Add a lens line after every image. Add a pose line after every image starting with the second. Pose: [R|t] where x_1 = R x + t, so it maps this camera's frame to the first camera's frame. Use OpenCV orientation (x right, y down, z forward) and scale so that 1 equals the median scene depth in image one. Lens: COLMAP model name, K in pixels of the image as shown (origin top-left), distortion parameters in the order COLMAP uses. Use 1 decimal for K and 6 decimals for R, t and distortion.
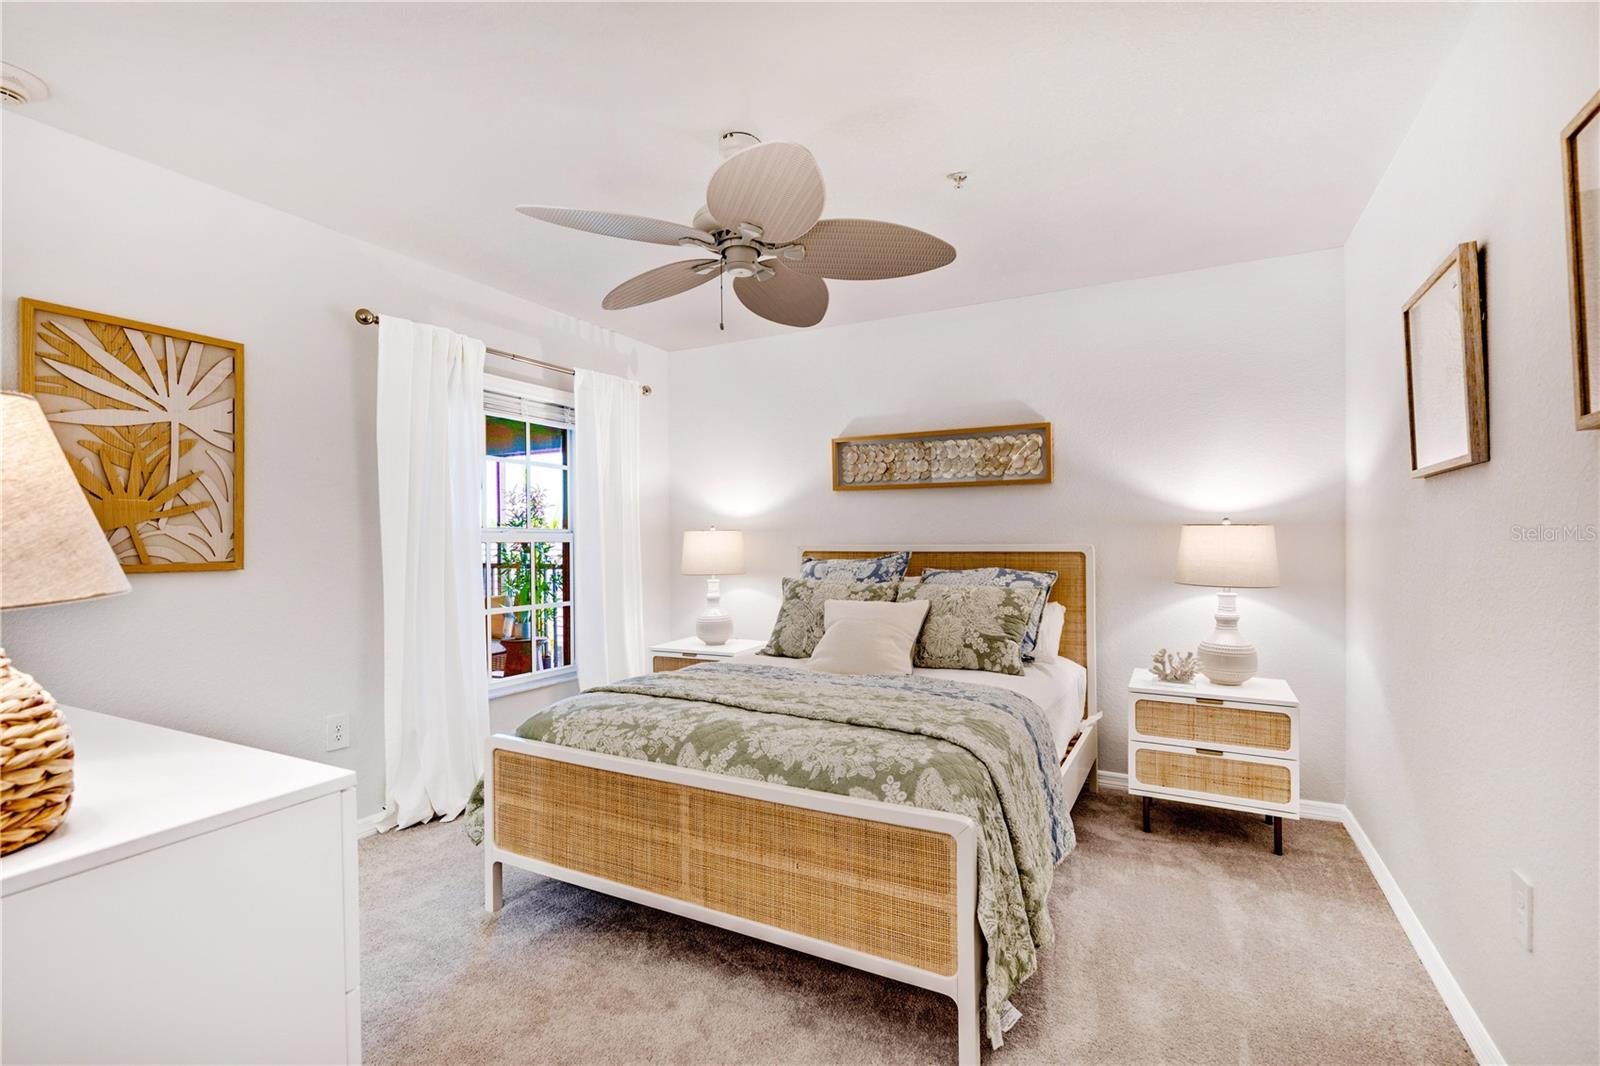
lens RADIAL K [[725.2, 0, 807.9], [0, 725.2, 539.4], [0, 0, 1]] dist [0.017671, -0.000560]
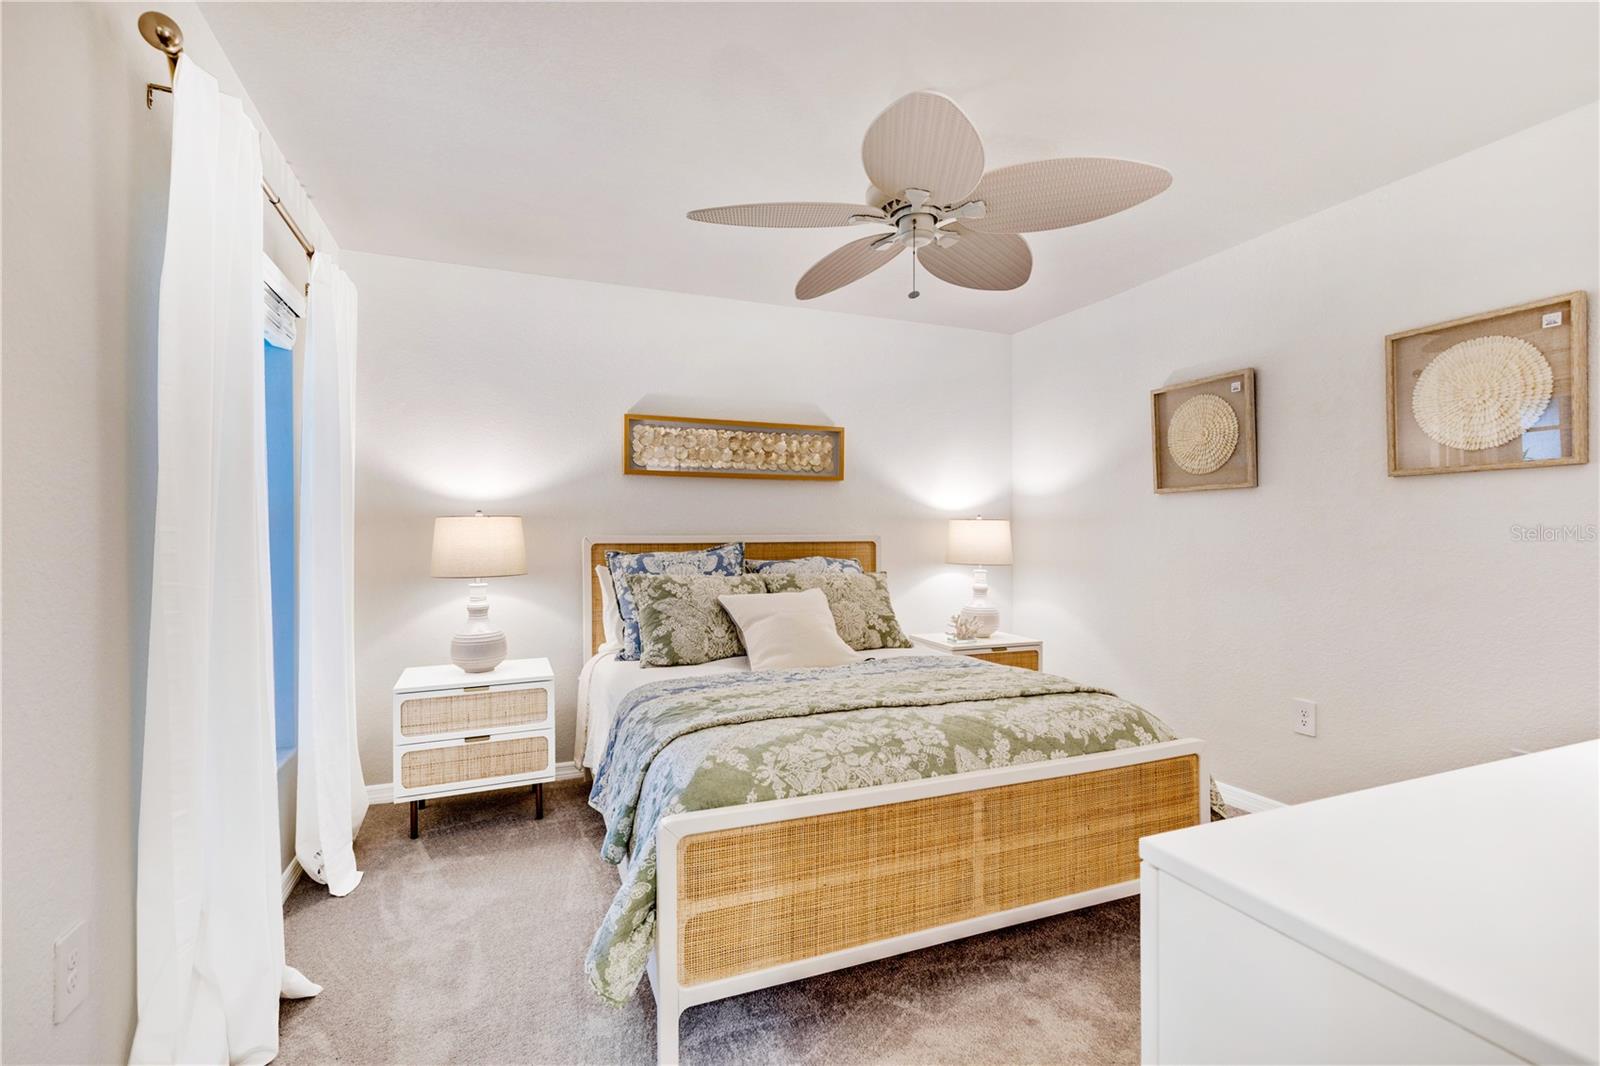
lens RADIAL K [[725.2, 0, 802.7], [0, 725.2, 525.7], [0, 0, 1]] dist [0.017671, -0.000560]
pose [[0.635832, 0.013817, 0.771704, -0.983918], [-0.002044, 0.999866, -0.016218, 0.017753], [-0.771825, 0.008735, 0.635775, 0.556756]]
